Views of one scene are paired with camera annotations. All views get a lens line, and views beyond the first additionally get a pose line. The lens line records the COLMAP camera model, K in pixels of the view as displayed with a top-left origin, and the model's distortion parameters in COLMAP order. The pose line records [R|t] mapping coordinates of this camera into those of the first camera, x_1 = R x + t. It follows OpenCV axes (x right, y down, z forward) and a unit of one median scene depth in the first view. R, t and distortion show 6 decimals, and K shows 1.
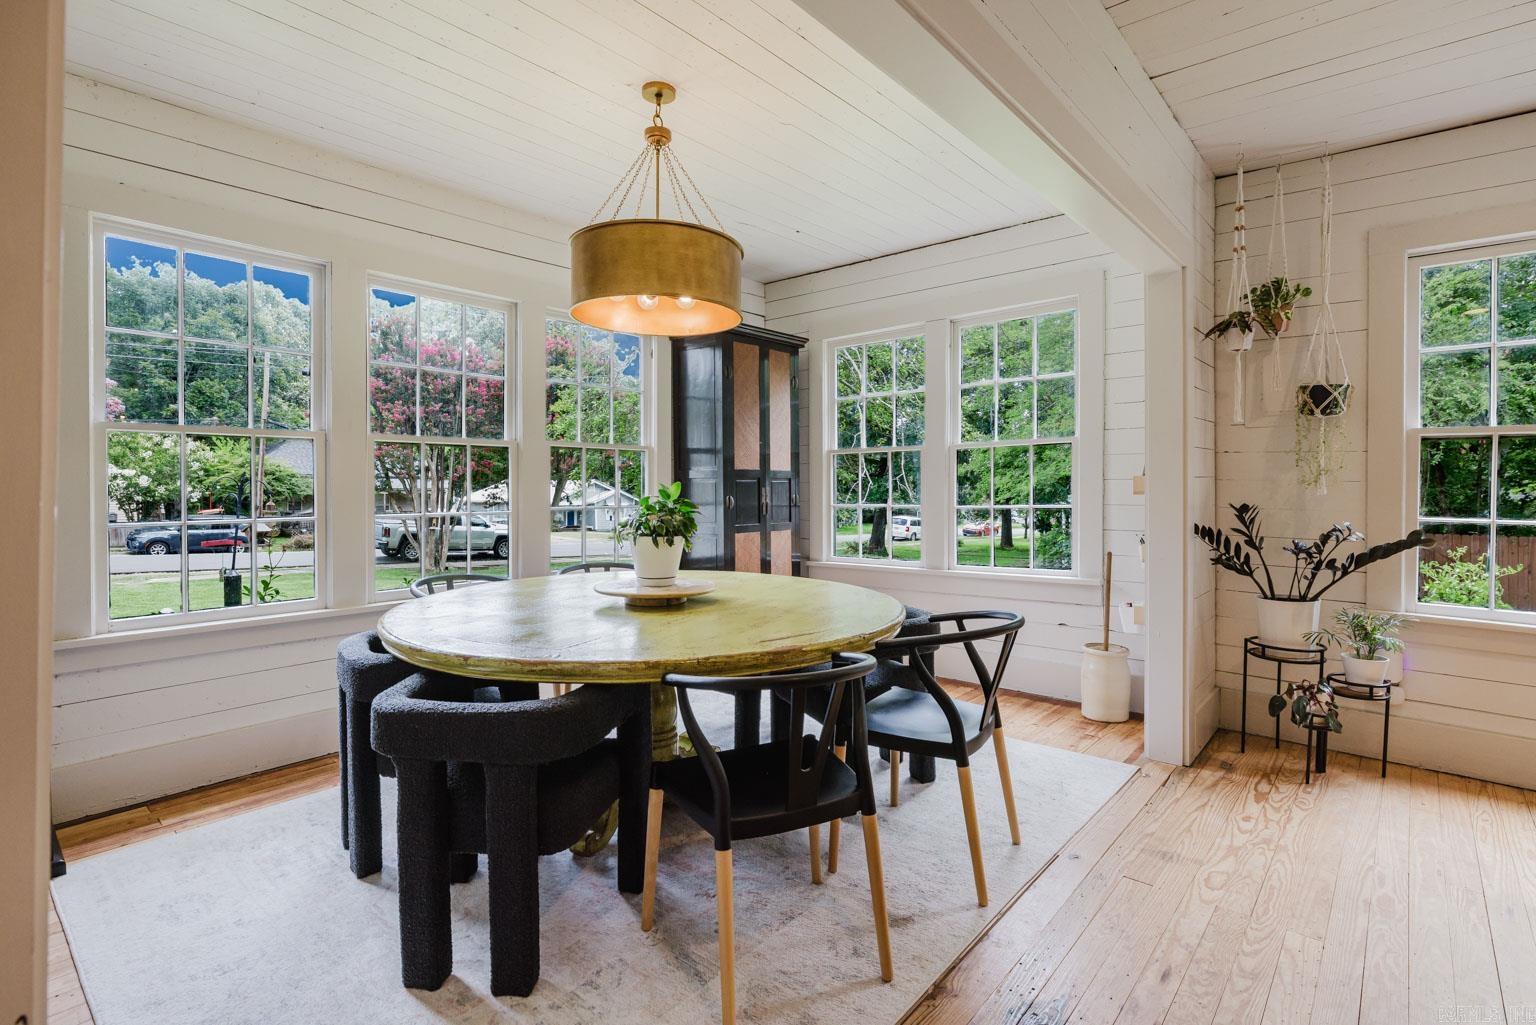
lens RADIAL K [[748.7, 0, 768.0], [0, 748.7, 512.5], [0, 0, 1]] dist [-0.001224, -0.000104]
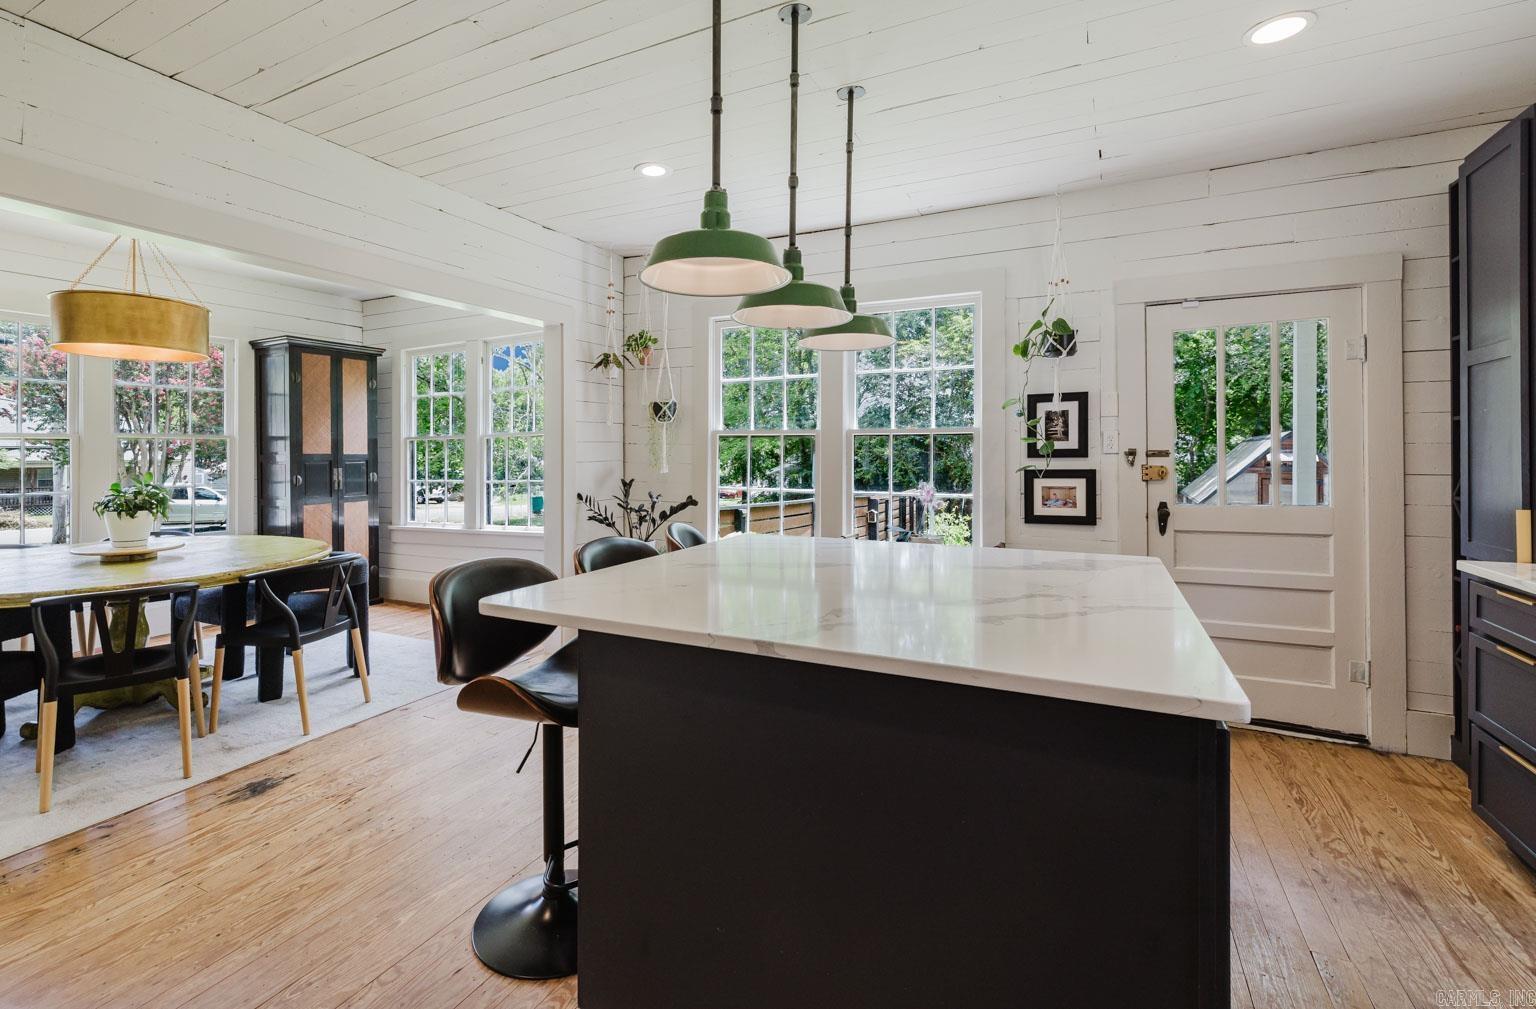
lens RADIAL K [[731.7, 0, 764.3], [0, 731.7, 455.8], [0, 0, 1]] dist [0.000181, 0.000096]
pose [[0.976601, -0.005435, 0.214989, 0.598274], [0.011792, 0.999530, -0.028301, -0.013461], [-0.214734, 0.030174, 0.976206, -0.490387]]
